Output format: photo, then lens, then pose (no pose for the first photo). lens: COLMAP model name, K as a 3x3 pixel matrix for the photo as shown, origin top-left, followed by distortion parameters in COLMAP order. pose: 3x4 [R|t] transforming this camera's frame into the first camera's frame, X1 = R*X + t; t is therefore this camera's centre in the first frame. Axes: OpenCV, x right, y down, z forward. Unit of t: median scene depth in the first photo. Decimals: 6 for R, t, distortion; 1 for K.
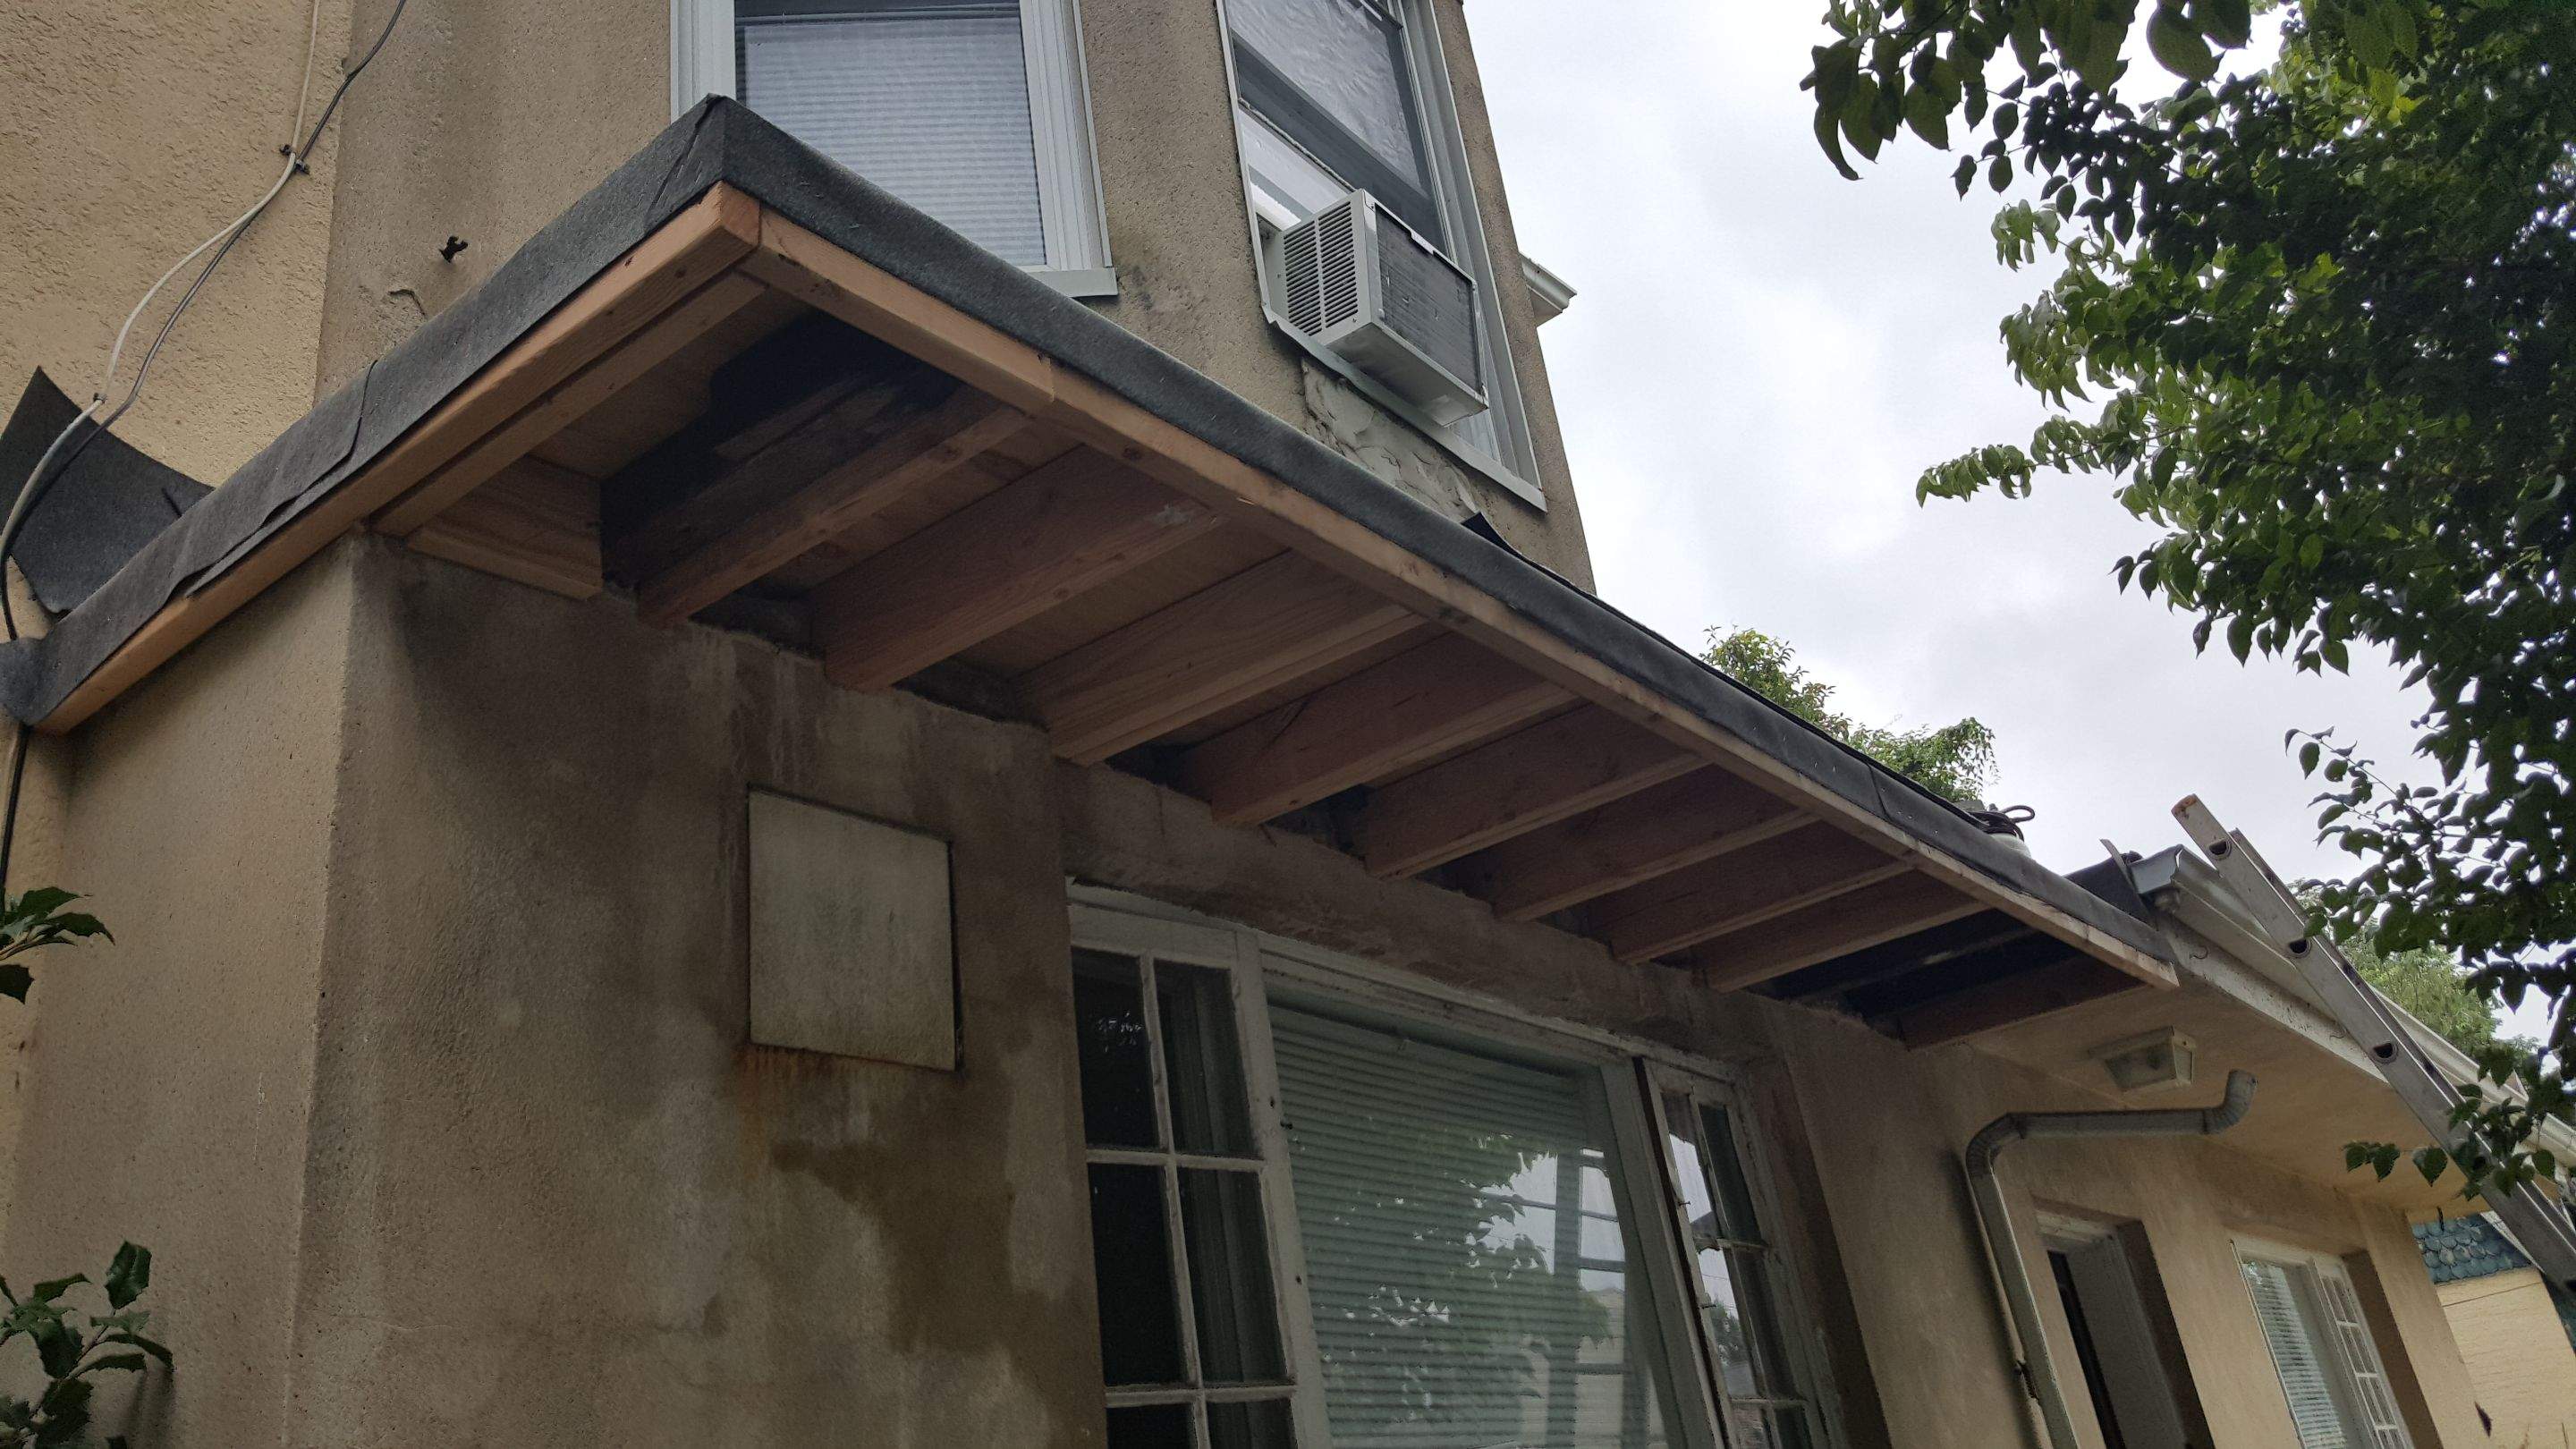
lens RADIAL K [[1935.8, 0, 1286.1], [0, 1935.8, 692.2], [0, 0, 1]] dist [0.112600, -0.182616]
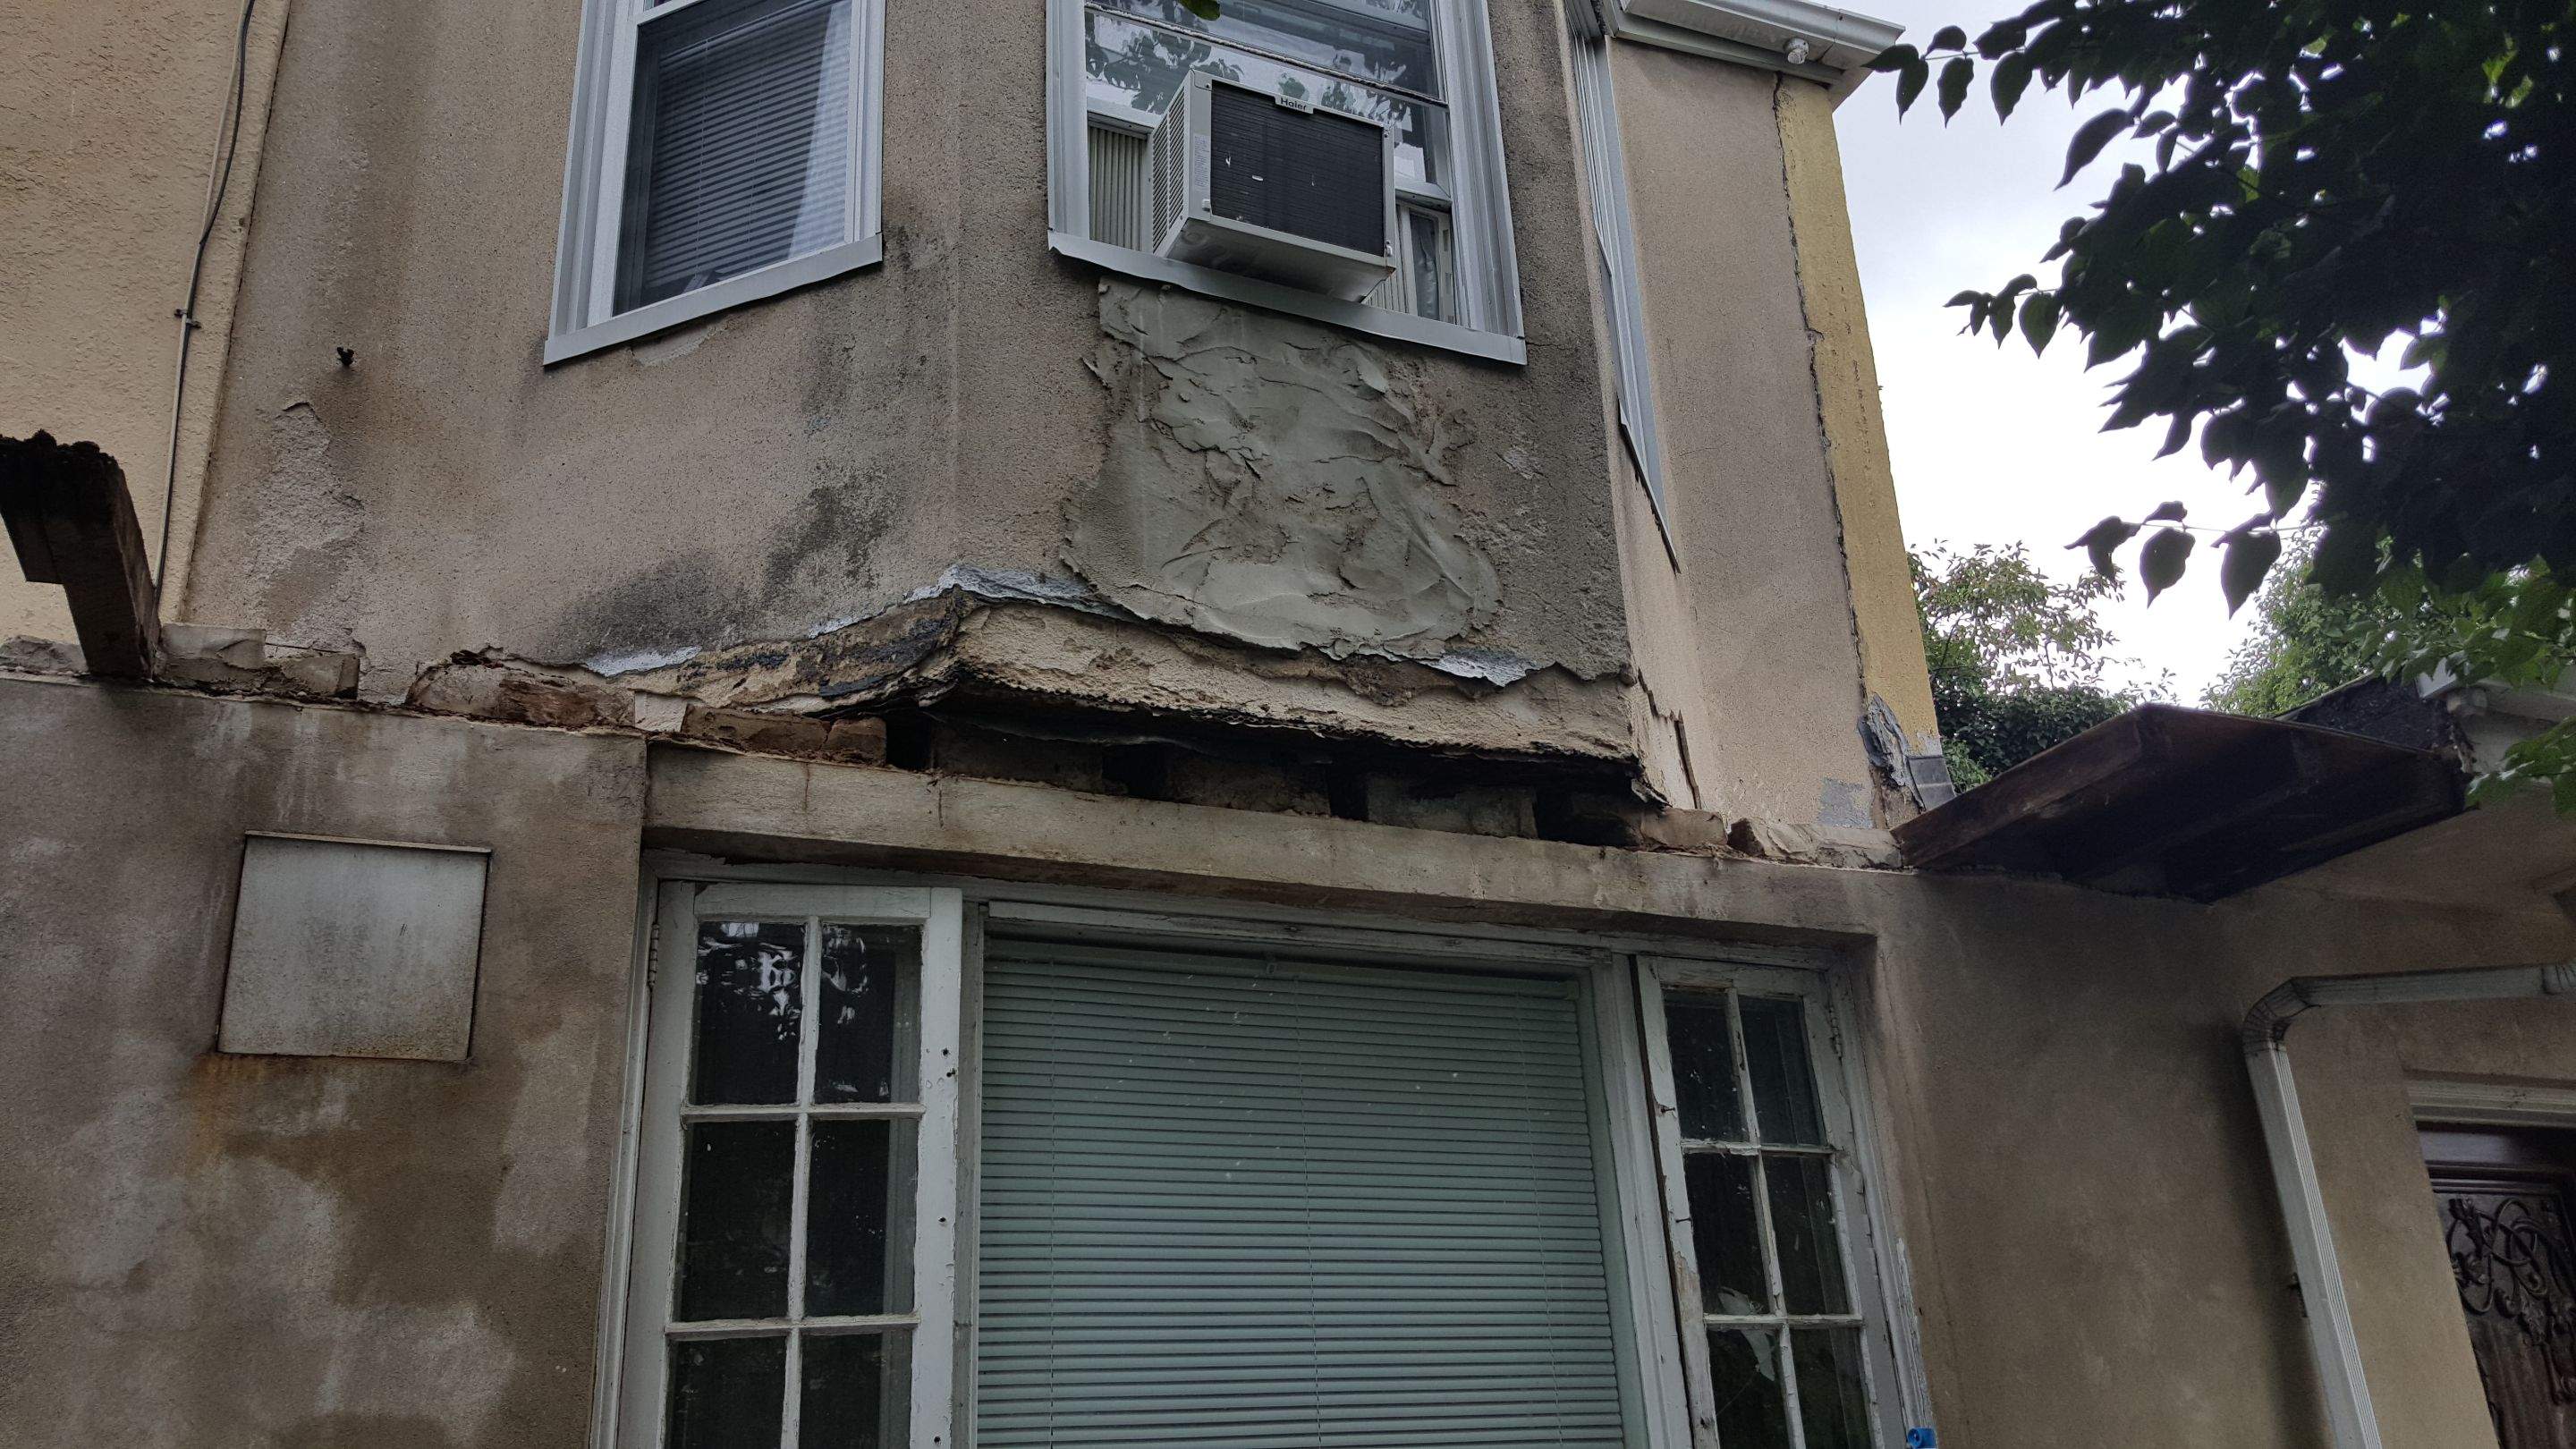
lens RADIAL K [[1950.4, 0, 1284.7], [0, 1950.4, 772.3], [0, 0, 1]] dist [0.099344, -0.169120]
pose [[0.883399, -0.087821, -0.460319, 0.650454], [0.143983, 0.985635, 0.088275, -0.002663], [0.445954, -0.144260, 0.883354, 0.179049]]
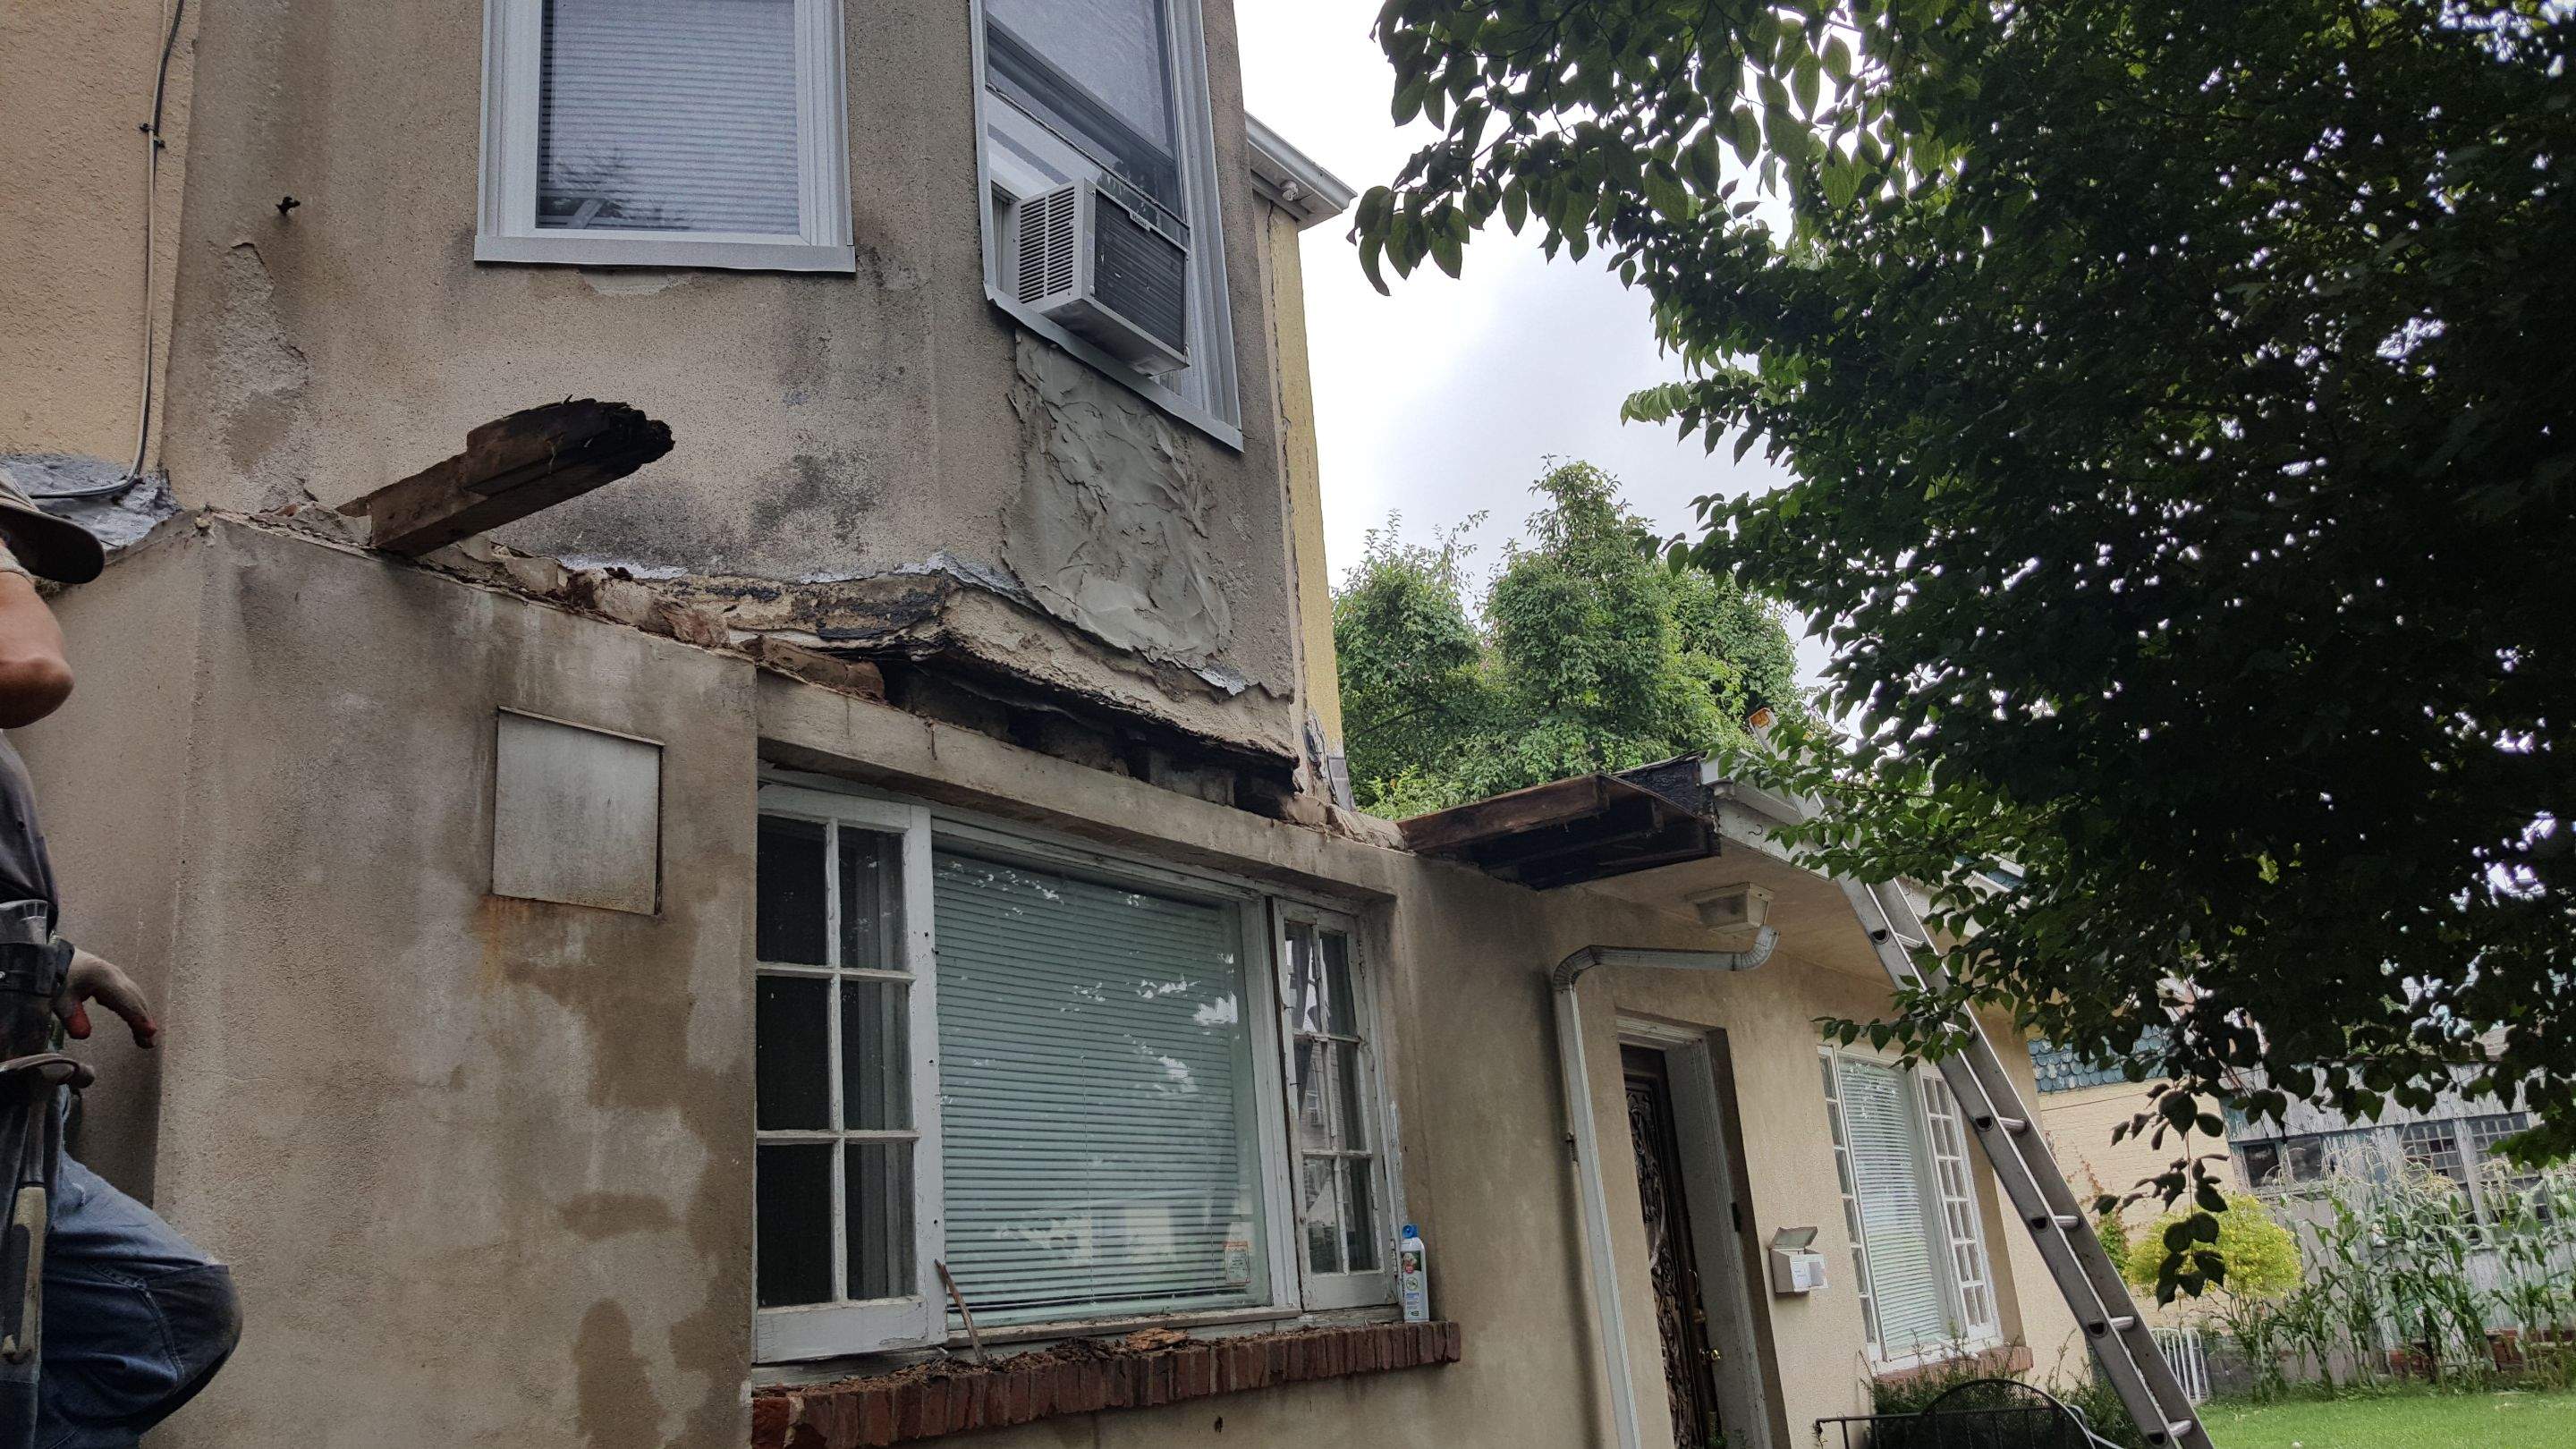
lens RADIAL K [[1926.4, 0, 1353.7], [0, 1926.4, 763.8], [0, 0, 1]] dist [0.095970, -0.160960]
pose [[0.993184, 0.070715, 0.092658, 0.156888], [-0.084757, 0.983854, 0.157631, -0.142302], [-0.080015, -0.164410, 0.983141, -0.322768]]
